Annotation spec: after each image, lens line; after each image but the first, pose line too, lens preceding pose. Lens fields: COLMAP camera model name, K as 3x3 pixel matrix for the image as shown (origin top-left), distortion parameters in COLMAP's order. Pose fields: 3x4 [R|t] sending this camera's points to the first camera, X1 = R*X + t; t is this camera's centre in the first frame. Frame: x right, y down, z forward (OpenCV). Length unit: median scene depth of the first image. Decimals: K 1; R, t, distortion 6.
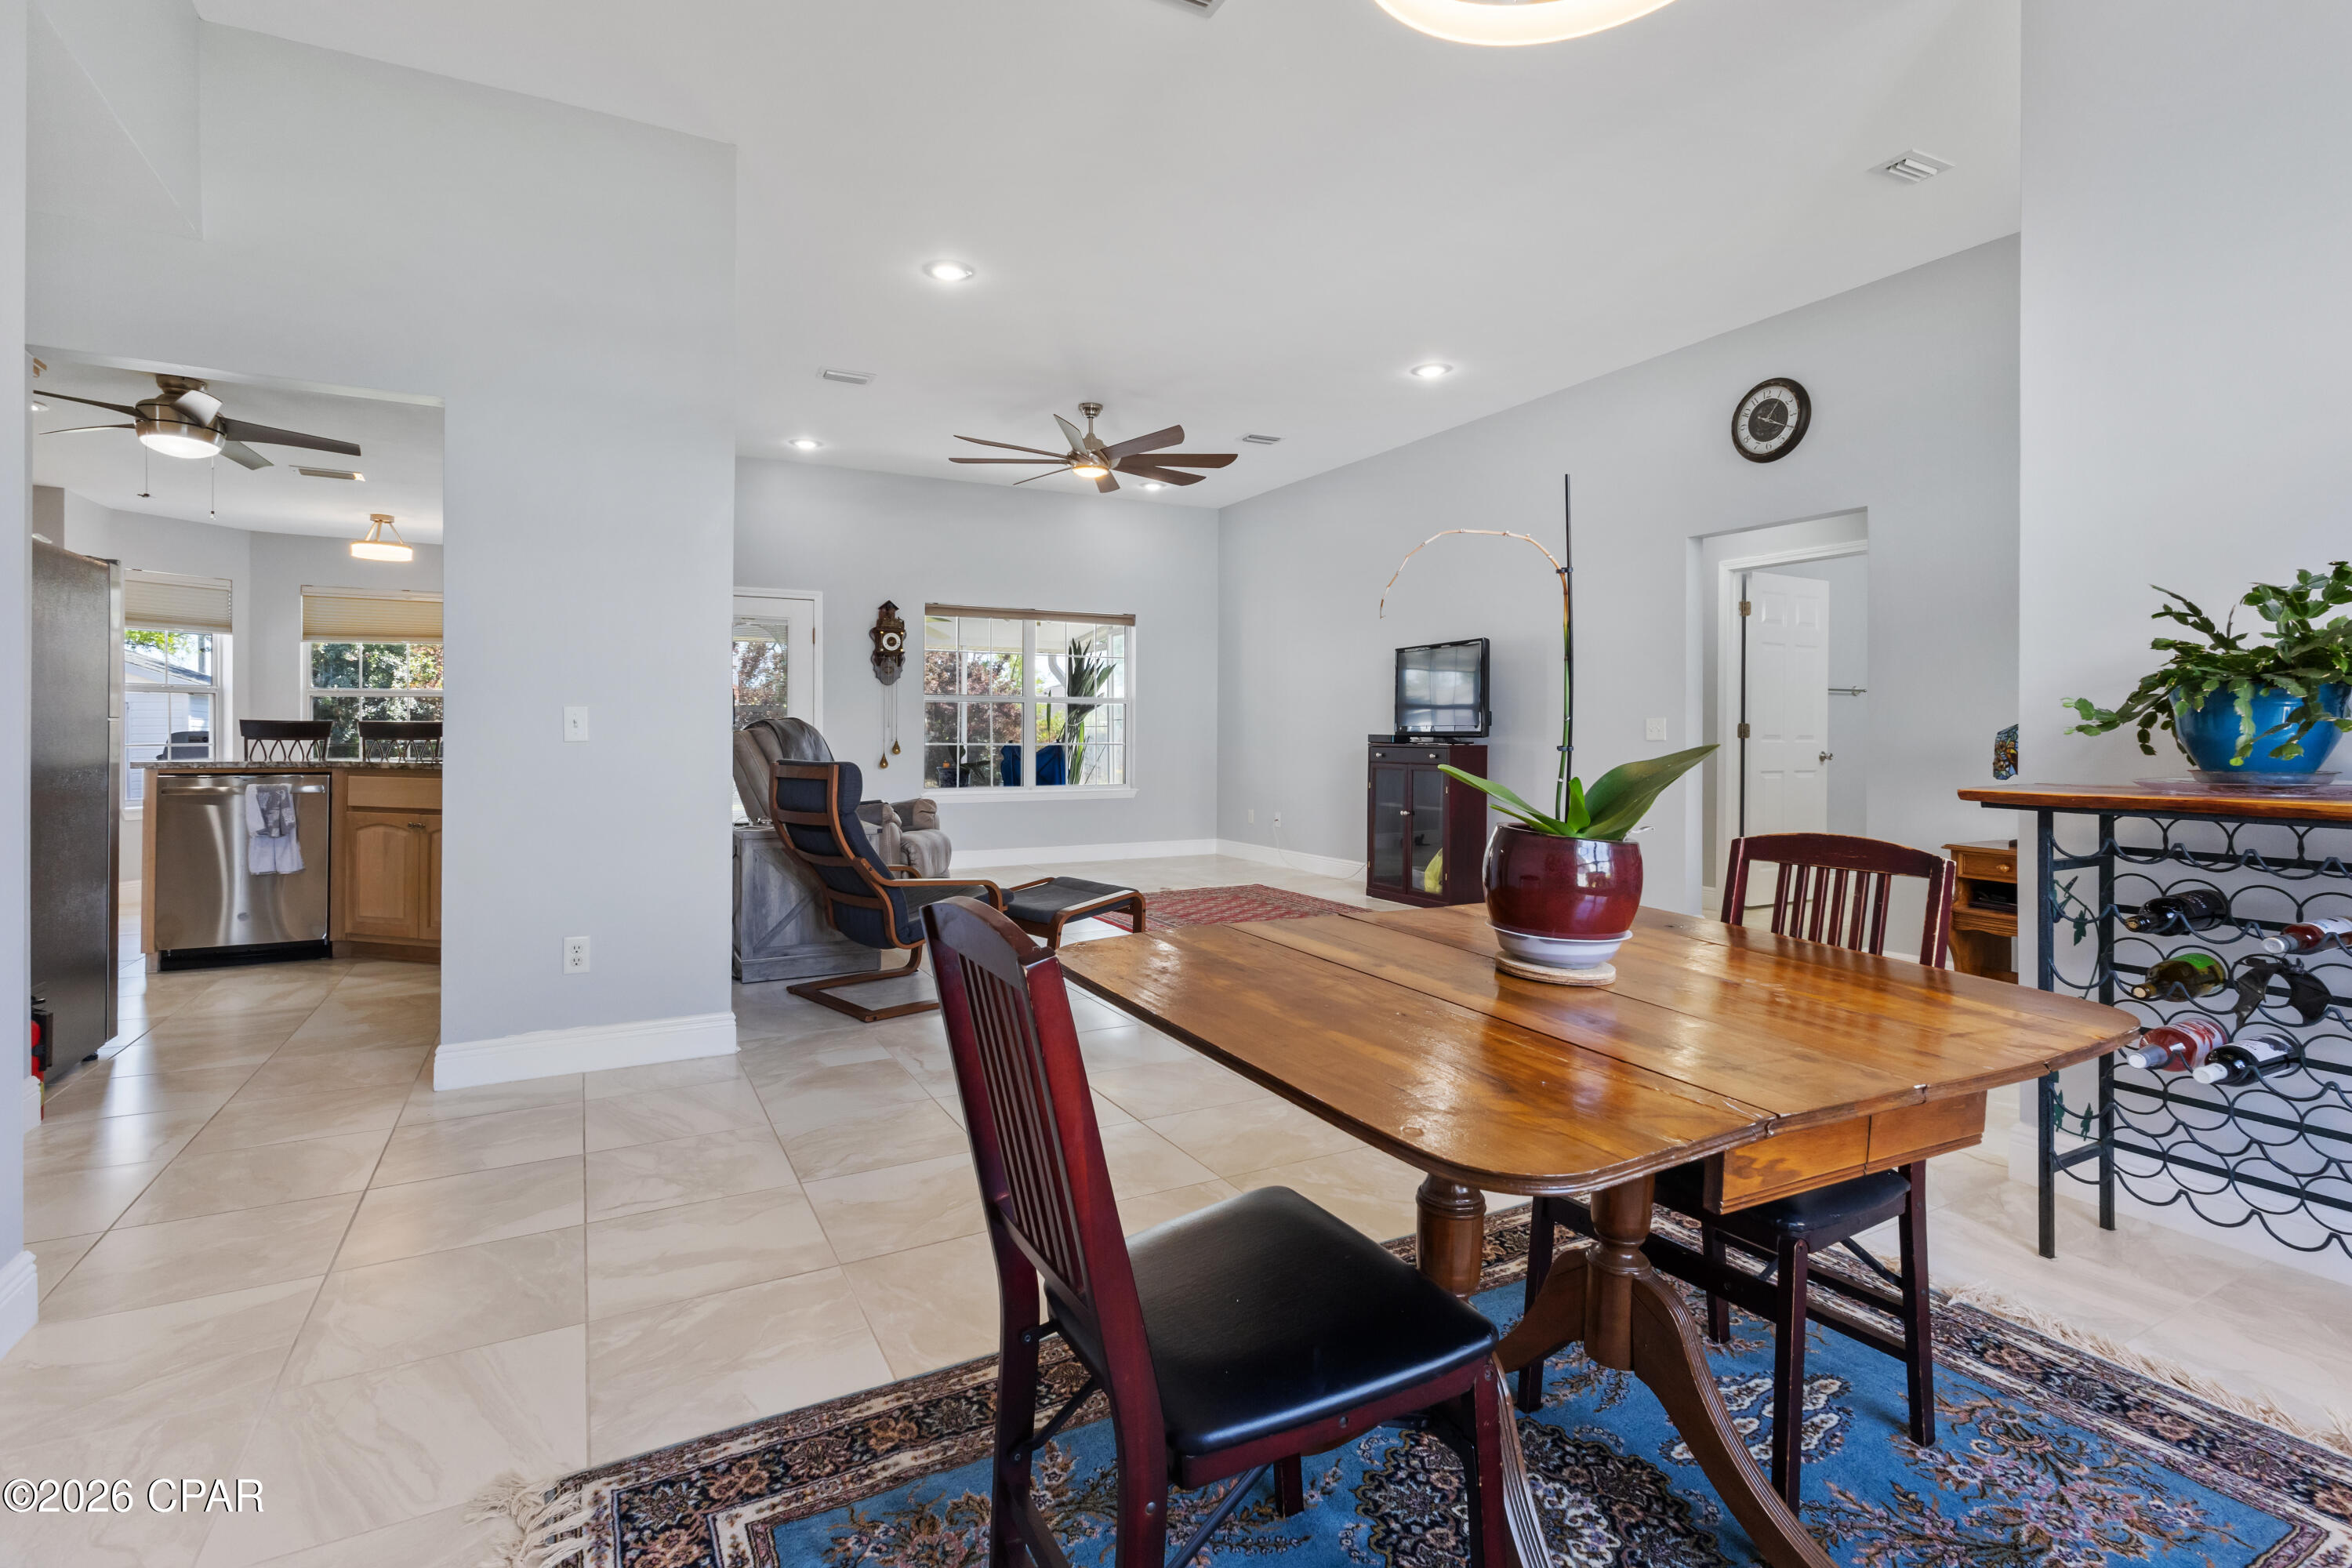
lens RADIAL K [[1120.7, 0, 1148.6], [0, 1120.7, 733.2], [0, 0, 1]] dist [-0.001907, -0.000204]
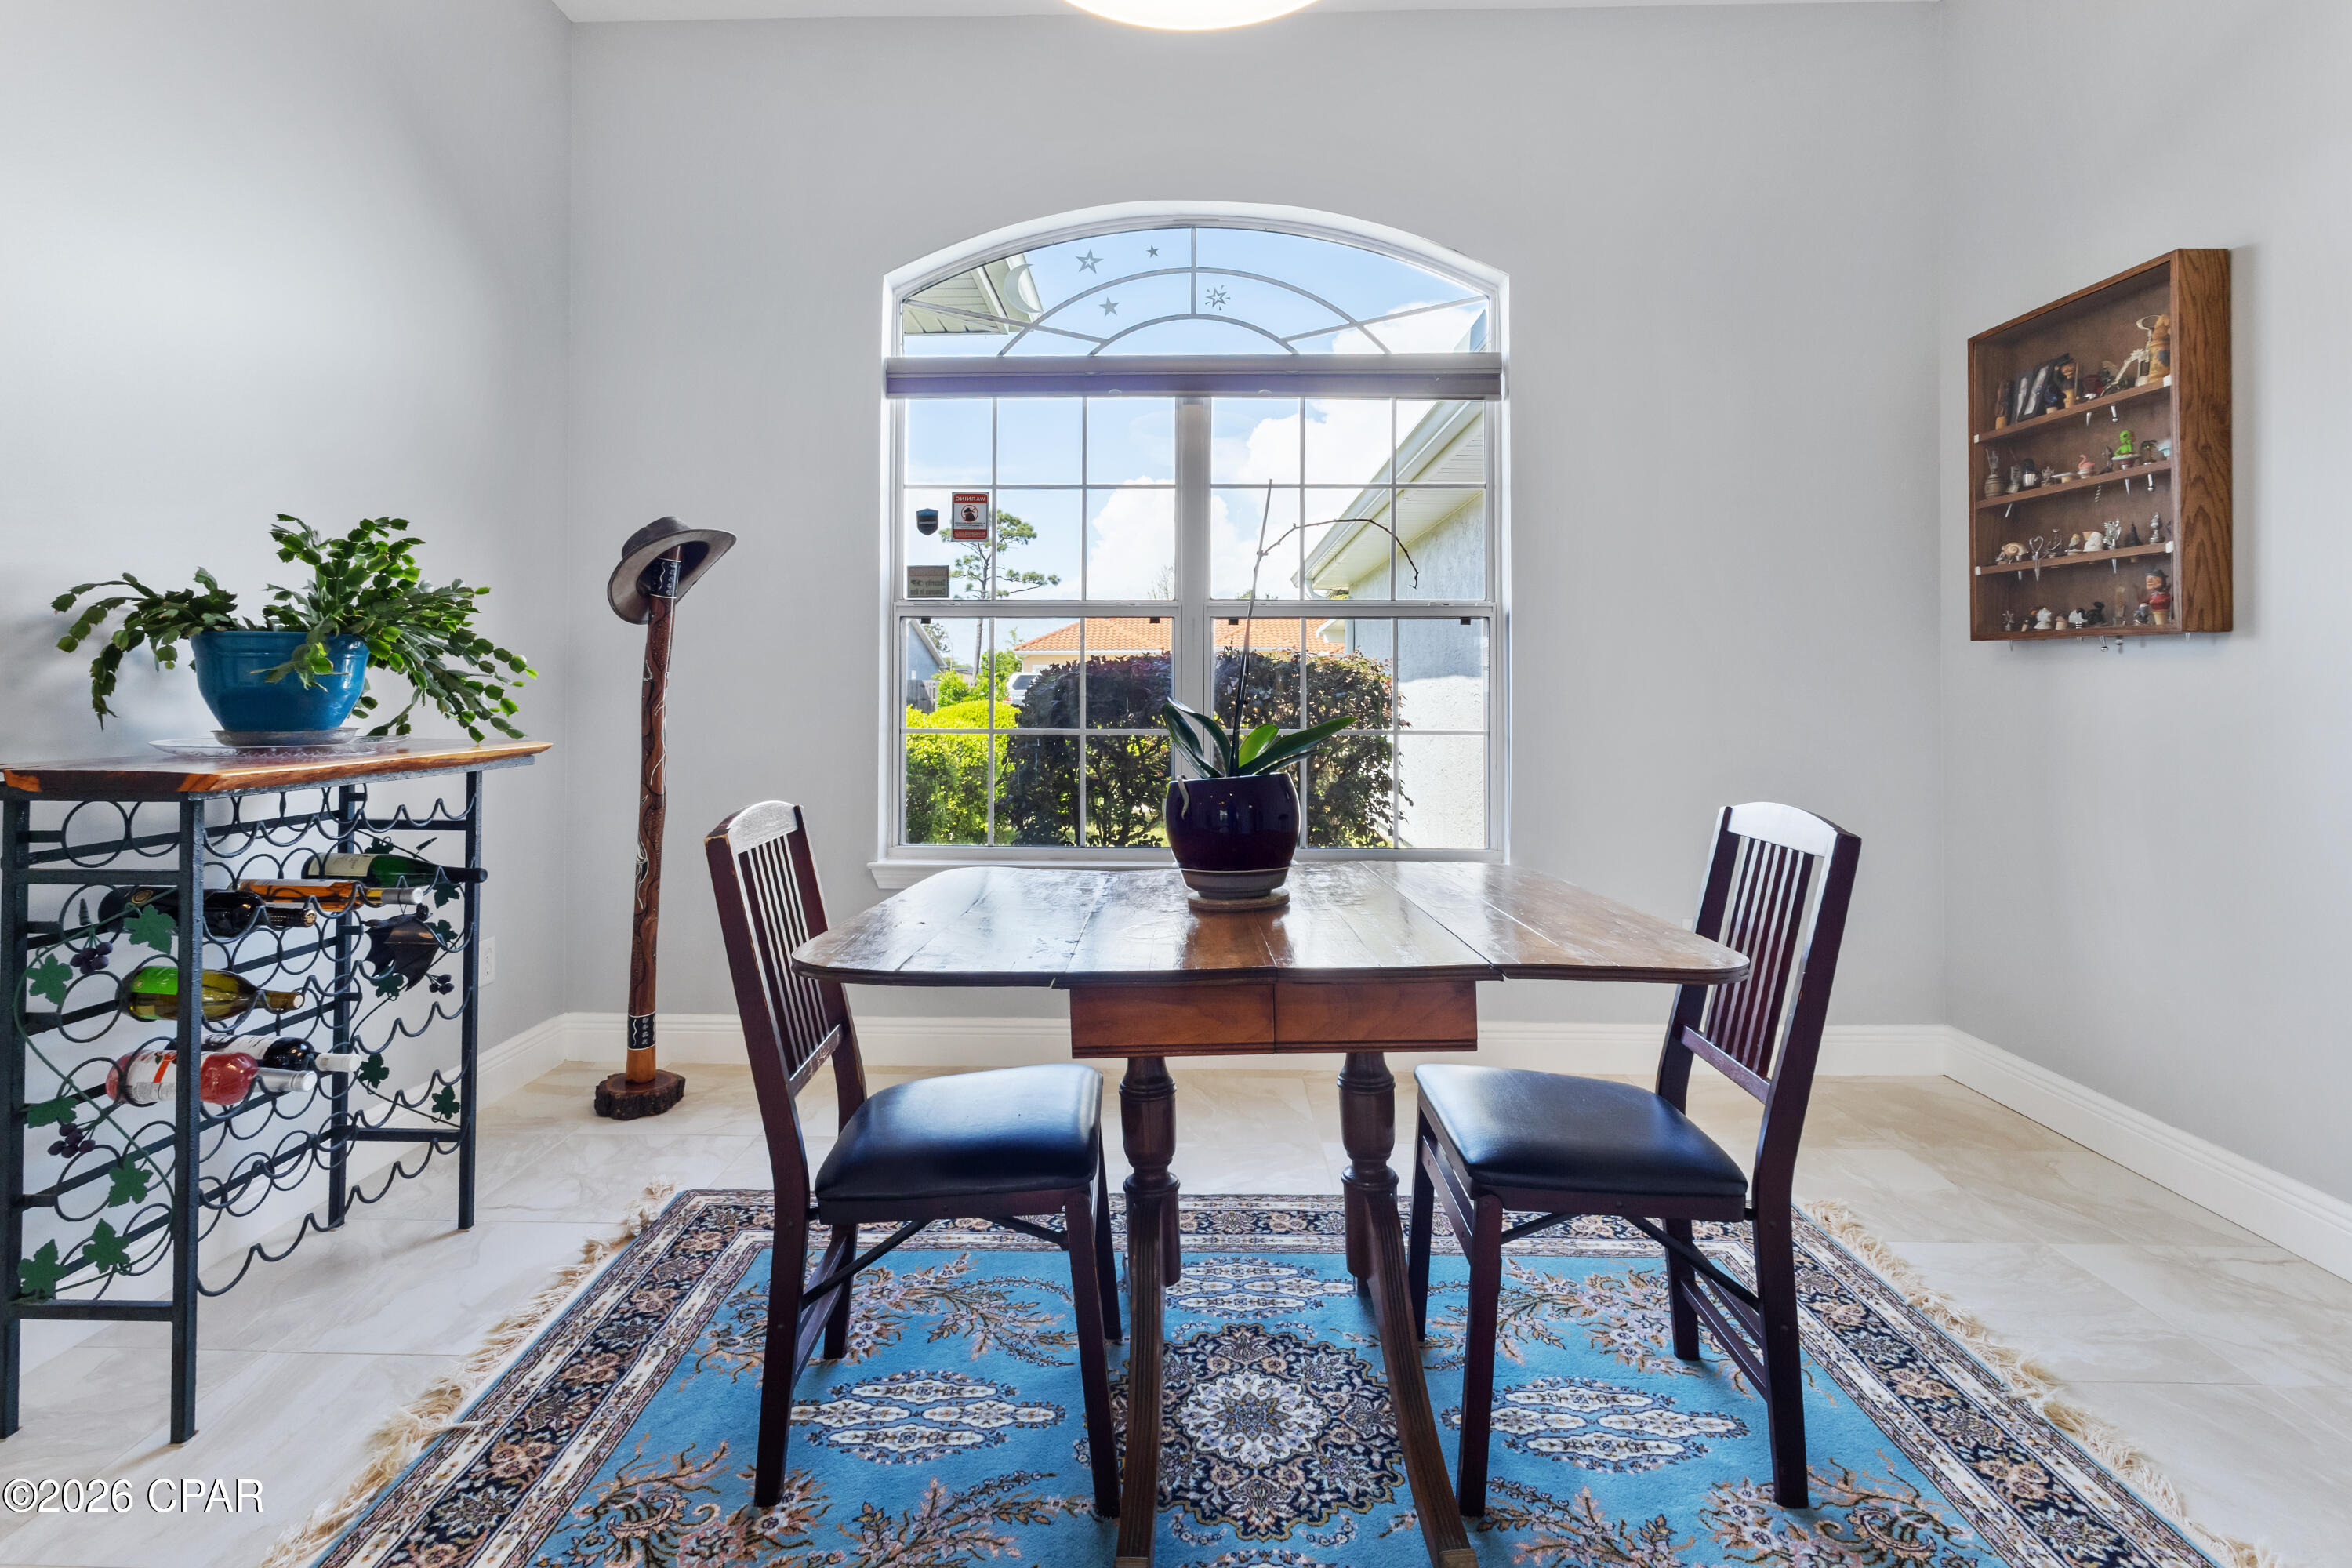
lens RADIAL K [[1120.7, 0, 1149.7], [0, 1120.7, 663.1], [0, 0, 1]] dist [-0.001907, -0.000204]
pose [[-0.870314, 0.011104, 0.492372, -0.102030], [0.001930, 0.999815, -0.019138, -0.006608], [-0.492493, -0.015706, -0.870175, 1.783555]]
